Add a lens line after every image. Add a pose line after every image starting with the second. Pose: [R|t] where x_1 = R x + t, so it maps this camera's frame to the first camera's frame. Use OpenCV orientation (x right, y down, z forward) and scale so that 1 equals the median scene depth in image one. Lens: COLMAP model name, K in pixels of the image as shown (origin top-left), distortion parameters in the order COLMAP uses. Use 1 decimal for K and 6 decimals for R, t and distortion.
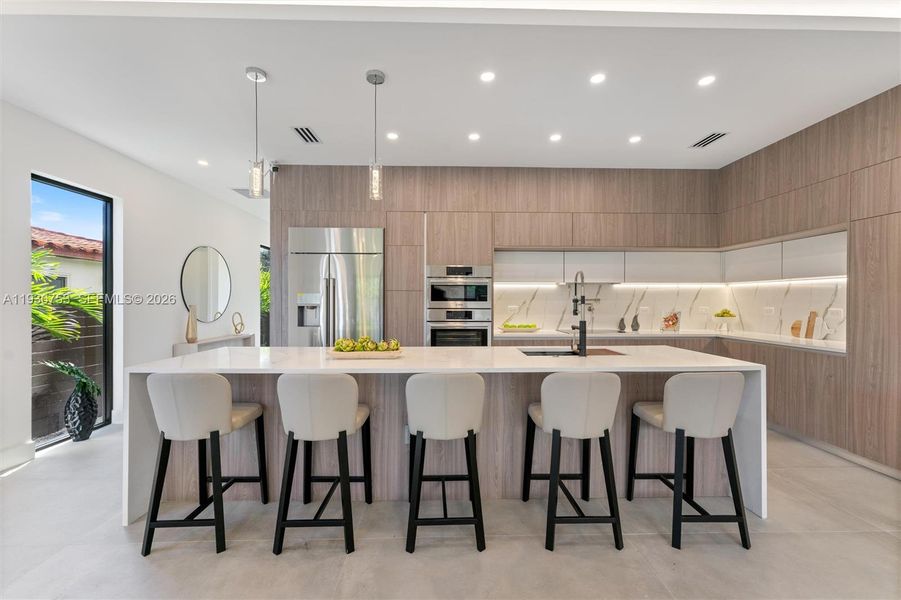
lens RADIAL K [[375.4, 0, 448.3], [0, 375.4, 305.7], [0, 0, 1]] dist [0.026252, 0.000034]
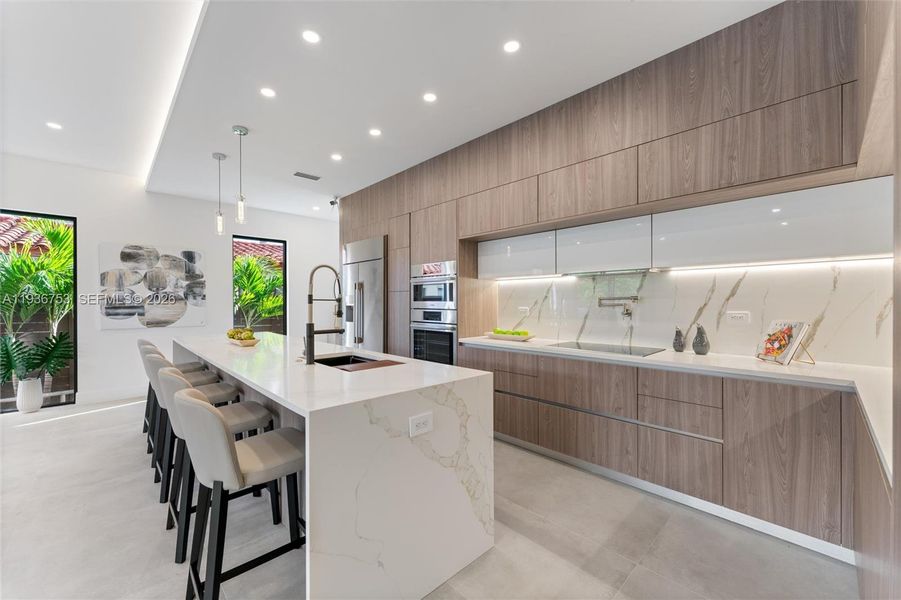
lens RADIAL K [[375.4, 0, 448.3], [0, 375.4, 305.7], [0, 0, 1]] dist [0.026252, 0.000034]
pose [[0.645255, 0.004773, -0.763953, 0.738492], [-0.008771, 0.999961, -0.001162, -0.000010], [0.763917, 0.007451, 0.645271, 0.406592]]
